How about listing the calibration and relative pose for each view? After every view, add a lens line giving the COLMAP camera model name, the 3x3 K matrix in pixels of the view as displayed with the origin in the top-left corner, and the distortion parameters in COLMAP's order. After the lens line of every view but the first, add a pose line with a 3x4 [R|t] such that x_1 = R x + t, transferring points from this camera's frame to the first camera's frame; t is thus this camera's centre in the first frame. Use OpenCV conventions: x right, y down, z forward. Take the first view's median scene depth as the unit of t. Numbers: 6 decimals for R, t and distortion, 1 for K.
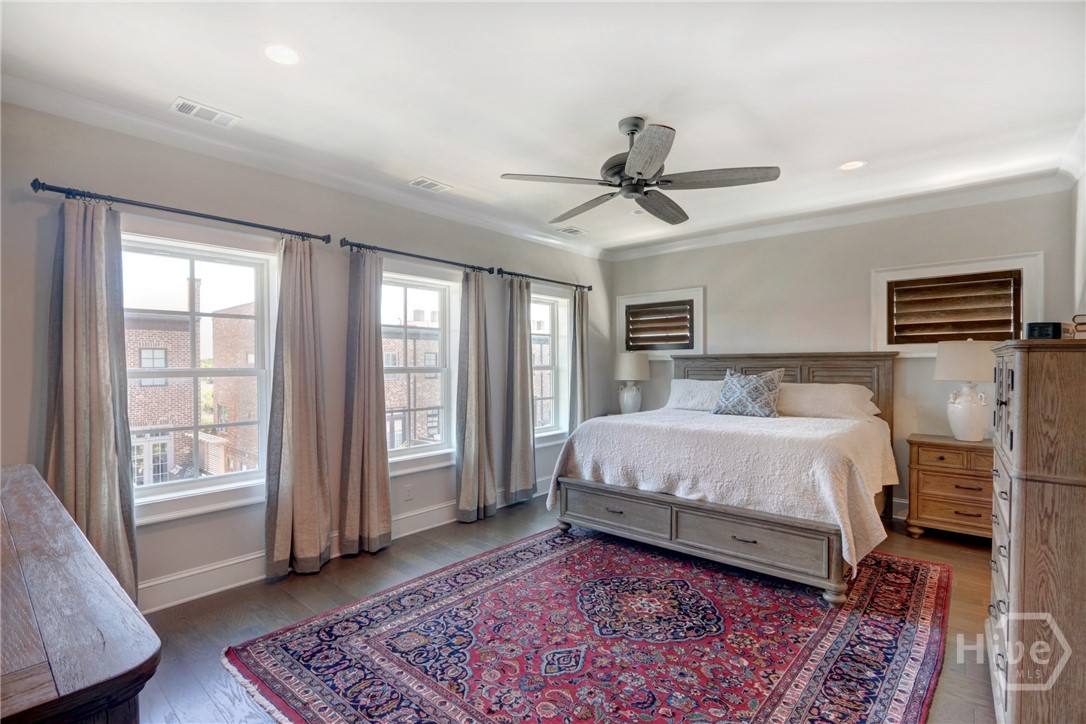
lens RADIAL K [[503.7, 0, 531.7], [0, 503.7, 359.5], [0, 0, 1]] dist [-0.023546, 0.000637]
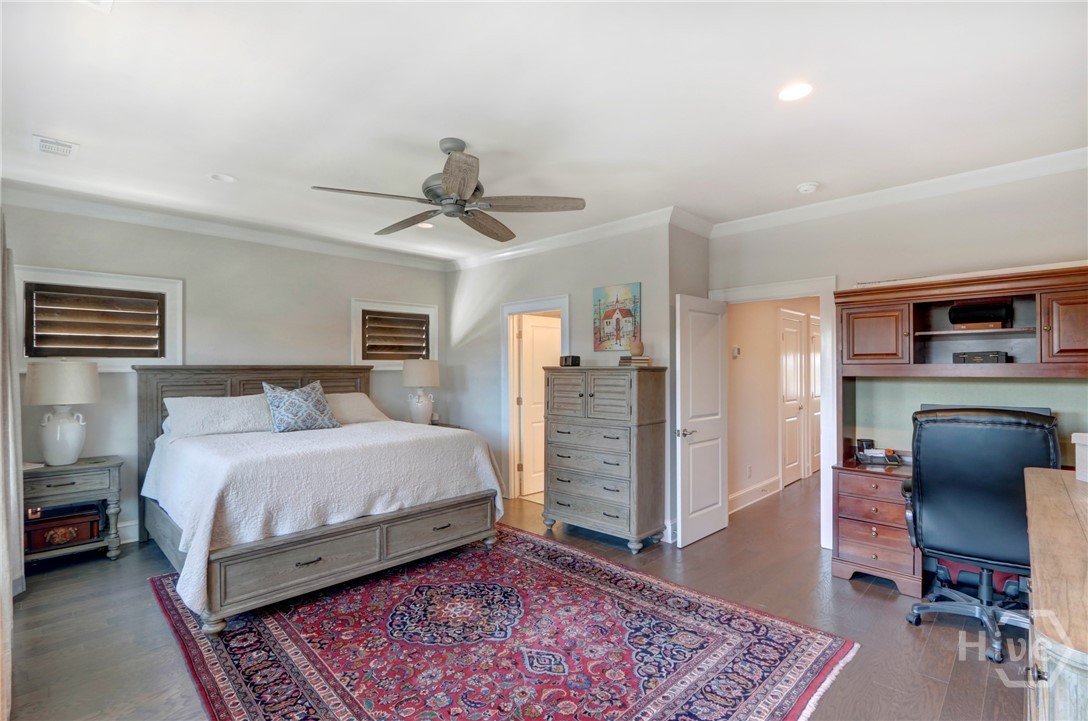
lens RADIAL K [[502.6, 0, 533.8], [0, 502.6, 364.8], [0, 0, 1]] dist [-0.023892, 0.005816]
pose [[0.052807, 0.011950, 0.998533, -0.557058], [-0.006159, 0.999913, -0.011641, -0.006267], [-0.998586, -0.005536, 0.052876, 0.542882]]
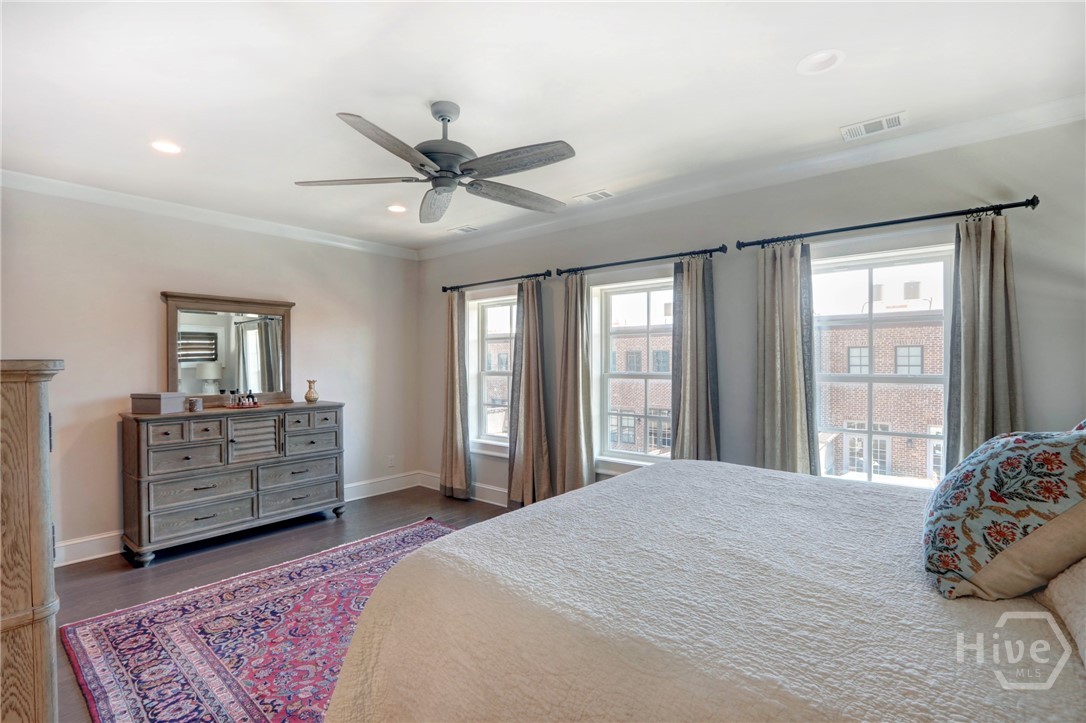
lens RADIAL K [[501.6, 0, 532.9], [0, 501.6, 365.8], [0, 0, 1]] dist [-0.023892, 0.005816]
pose [[0.022263, 0.011771, -0.999683, 0.758713], [0.011573, 0.999861, 0.012031, -0.013961], [0.999685, -0.011838, 0.022124, 0.786082]]
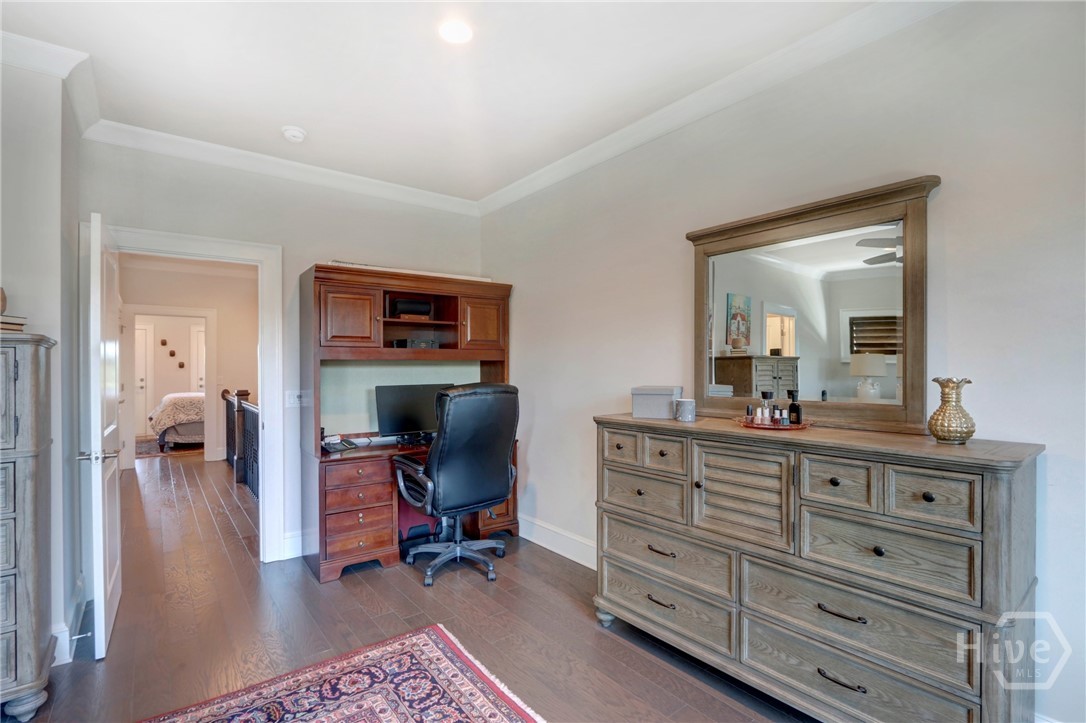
lens RADIAL K [[501.6, 0, 532.9], [0, 501.6, 365.8], [0, 0, 1]] dist [-0.023892, 0.005816]
pose [[-0.981721, 0.007688, 0.190172, -0.145056], [0.006300, 0.999949, -0.007906, 0.017695], [-0.190223, -0.006563, -0.981719, 0.758317]]
